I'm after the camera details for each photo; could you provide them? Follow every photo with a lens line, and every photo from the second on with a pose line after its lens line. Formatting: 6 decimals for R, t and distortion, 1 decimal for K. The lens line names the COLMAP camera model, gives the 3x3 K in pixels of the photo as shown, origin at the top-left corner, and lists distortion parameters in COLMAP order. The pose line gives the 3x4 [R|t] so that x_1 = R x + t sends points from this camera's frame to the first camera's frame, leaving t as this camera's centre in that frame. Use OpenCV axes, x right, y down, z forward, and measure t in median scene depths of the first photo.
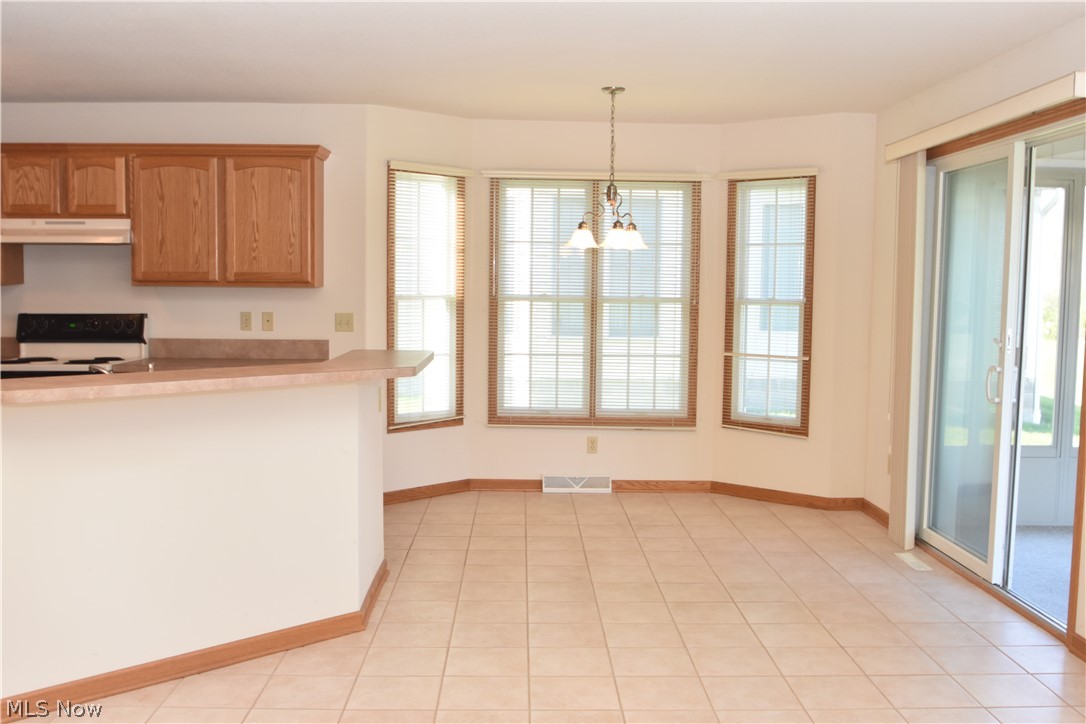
lens RADIAL K [[1103.5, 0, 543.2], [0, 1103.5, 362.2], [0, 0, 1]] dist [-0.070187, 0.000000]
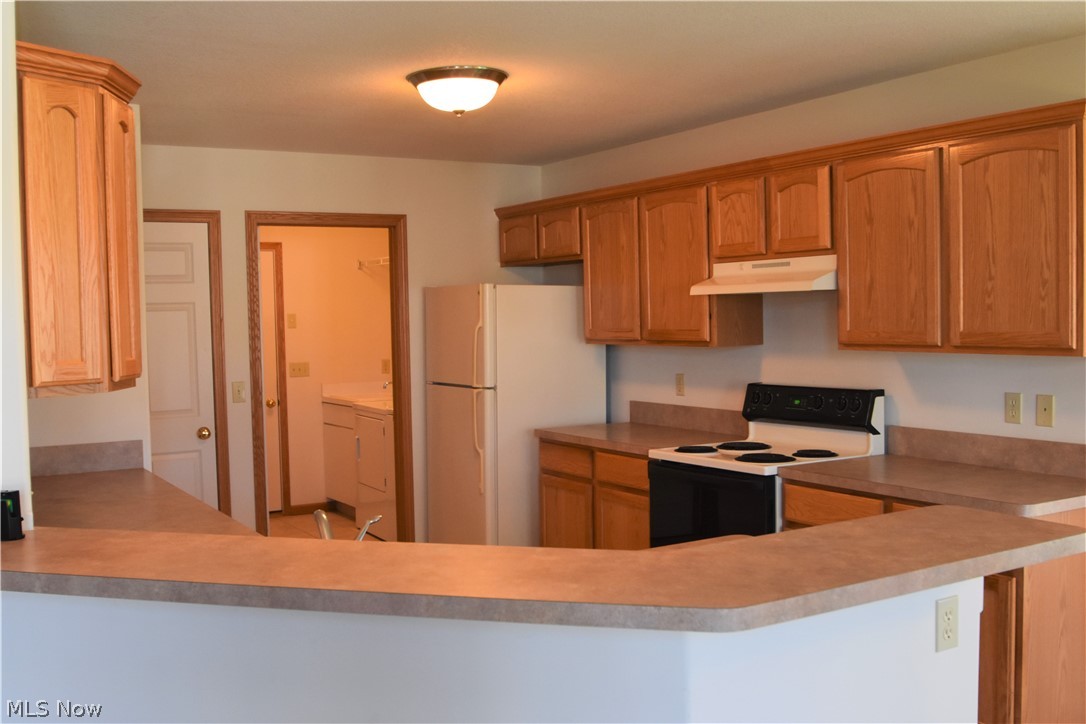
lens RADIAL K [[1103.5, 0, 543.4], [0, 1103.5, 362.5], [0, 0, 1]] dist [-0.070187, 0.000000]
pose [[0.479940, 0.017924, -0.877118, 0.141299], [-0.030810, 0.999519, 0.003567, -0.059617], [0.876760, 0.025312, 0.480262, 0.504934]]
